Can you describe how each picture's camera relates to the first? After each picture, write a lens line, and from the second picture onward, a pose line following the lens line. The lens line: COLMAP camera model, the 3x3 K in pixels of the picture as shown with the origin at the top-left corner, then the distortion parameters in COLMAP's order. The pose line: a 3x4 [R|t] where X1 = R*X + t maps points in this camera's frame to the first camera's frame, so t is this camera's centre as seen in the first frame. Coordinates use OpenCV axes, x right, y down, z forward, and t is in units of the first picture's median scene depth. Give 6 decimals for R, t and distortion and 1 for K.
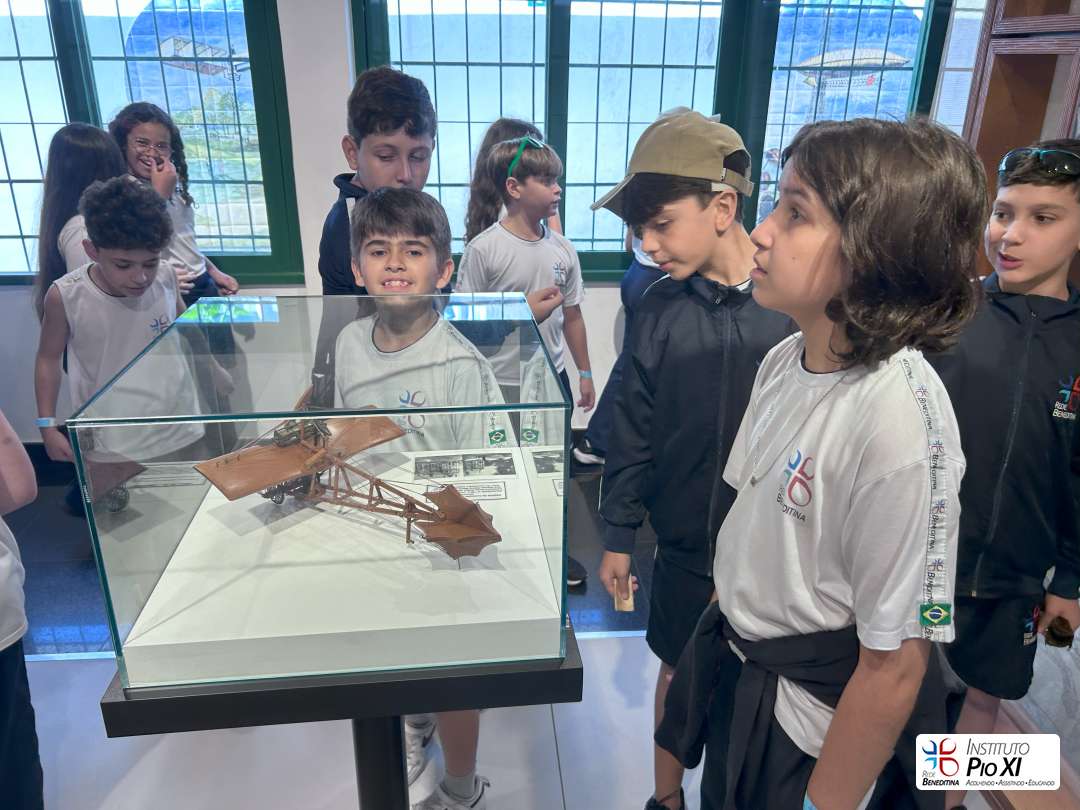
lens RADIAL K [[819.5, 0, 540.0], [0, 819.5, 405.0], [0, 0, 1]] dist [0.002260, 0.001021]
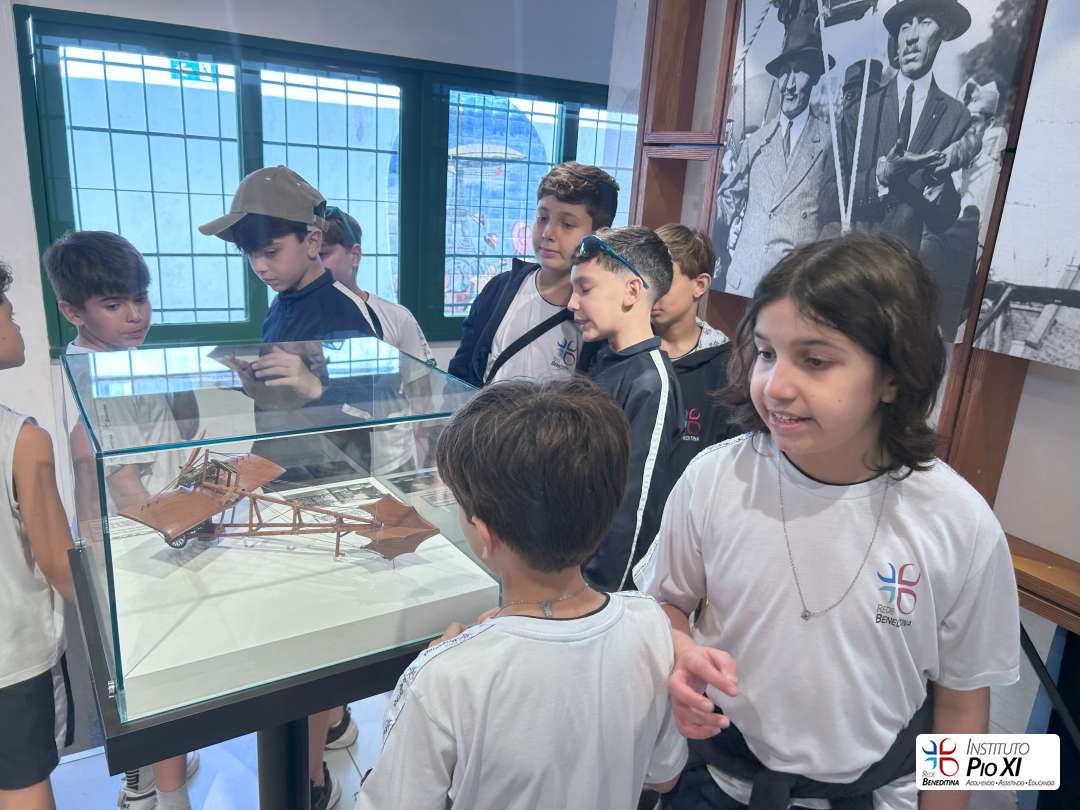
lens RADIAL K [[808.8, 0, 540.0], [0, 808.8, 405.0], [0, 0, 1]] dist [0.052666, 0.000921]
pose [[0.903008, -0.074560, 0.423104, -0.106018], [0.112005, 0.991625, -0.064300, 0.019036], [-0.414766, 0.105453, 0.903797, -0.040846]]
